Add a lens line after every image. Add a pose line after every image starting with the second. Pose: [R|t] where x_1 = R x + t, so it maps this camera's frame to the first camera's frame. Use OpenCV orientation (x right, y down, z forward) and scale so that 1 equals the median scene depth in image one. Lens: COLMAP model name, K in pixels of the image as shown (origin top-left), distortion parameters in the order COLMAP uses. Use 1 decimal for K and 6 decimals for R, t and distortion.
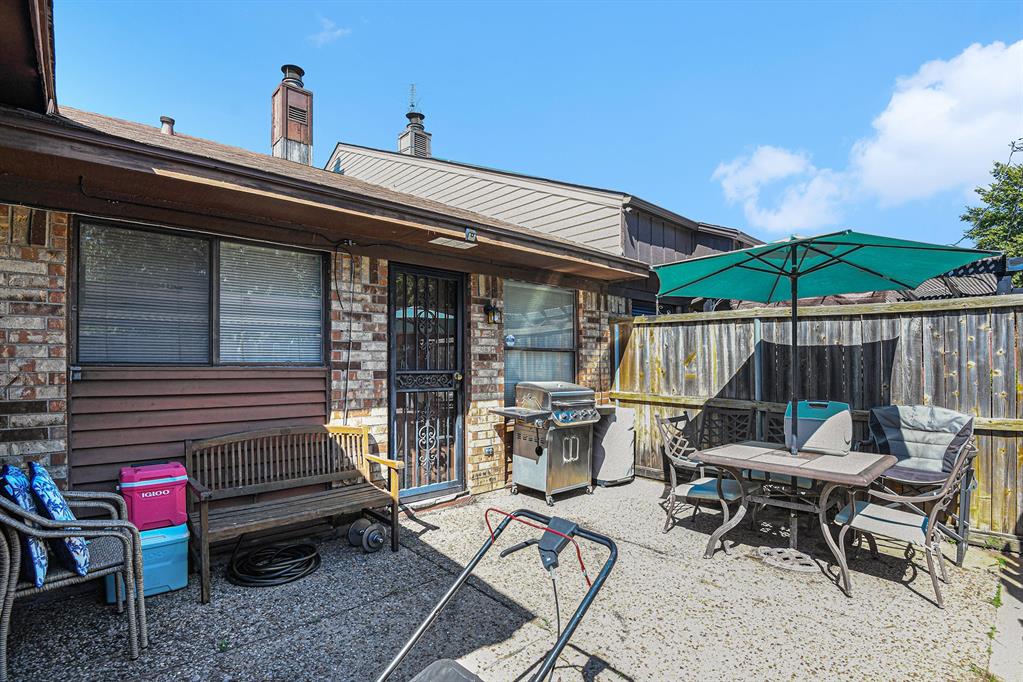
lens RADIAL K [[488.4, 0, 522.9], [0, 488.4, 360.2], [0, 0, 1]] dist [-0.017350, -0.012984]
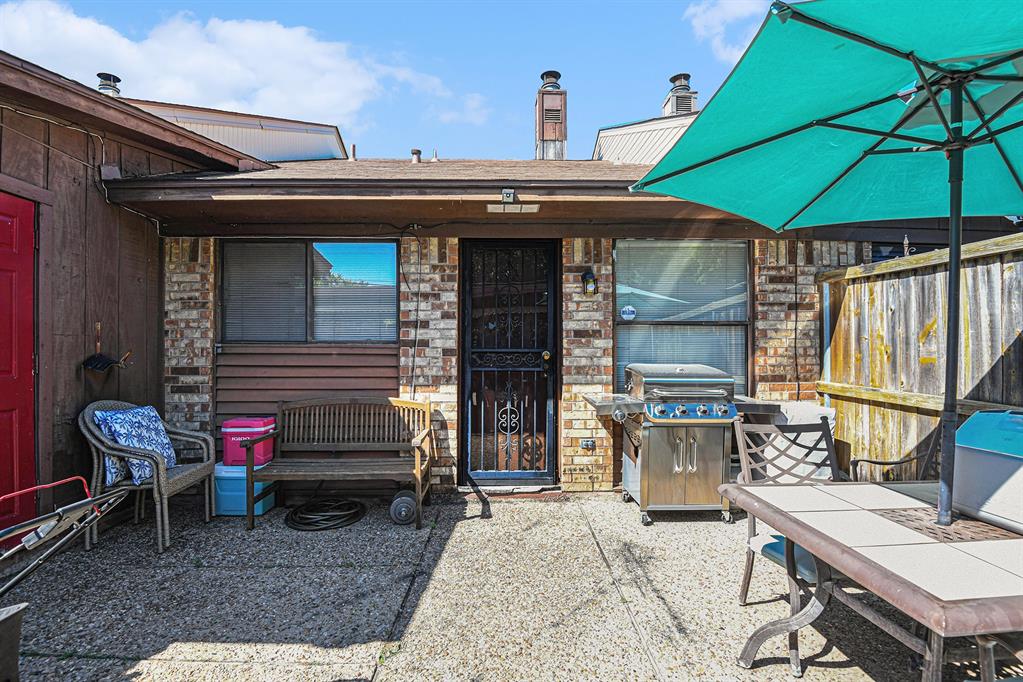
lens RADIAL K [[488.4, 0, 519.6], [0, 488.4, 341.7], [0, 0, 1]] dist [-0.017350, -0.012984]
pose [[0.756884, -0.009914, -0.653474, 0.410451], [0.006638, 0.999950, -0.007481, 0.013994], [0.653515, 0.001325, 0.756912, 0.286173]]
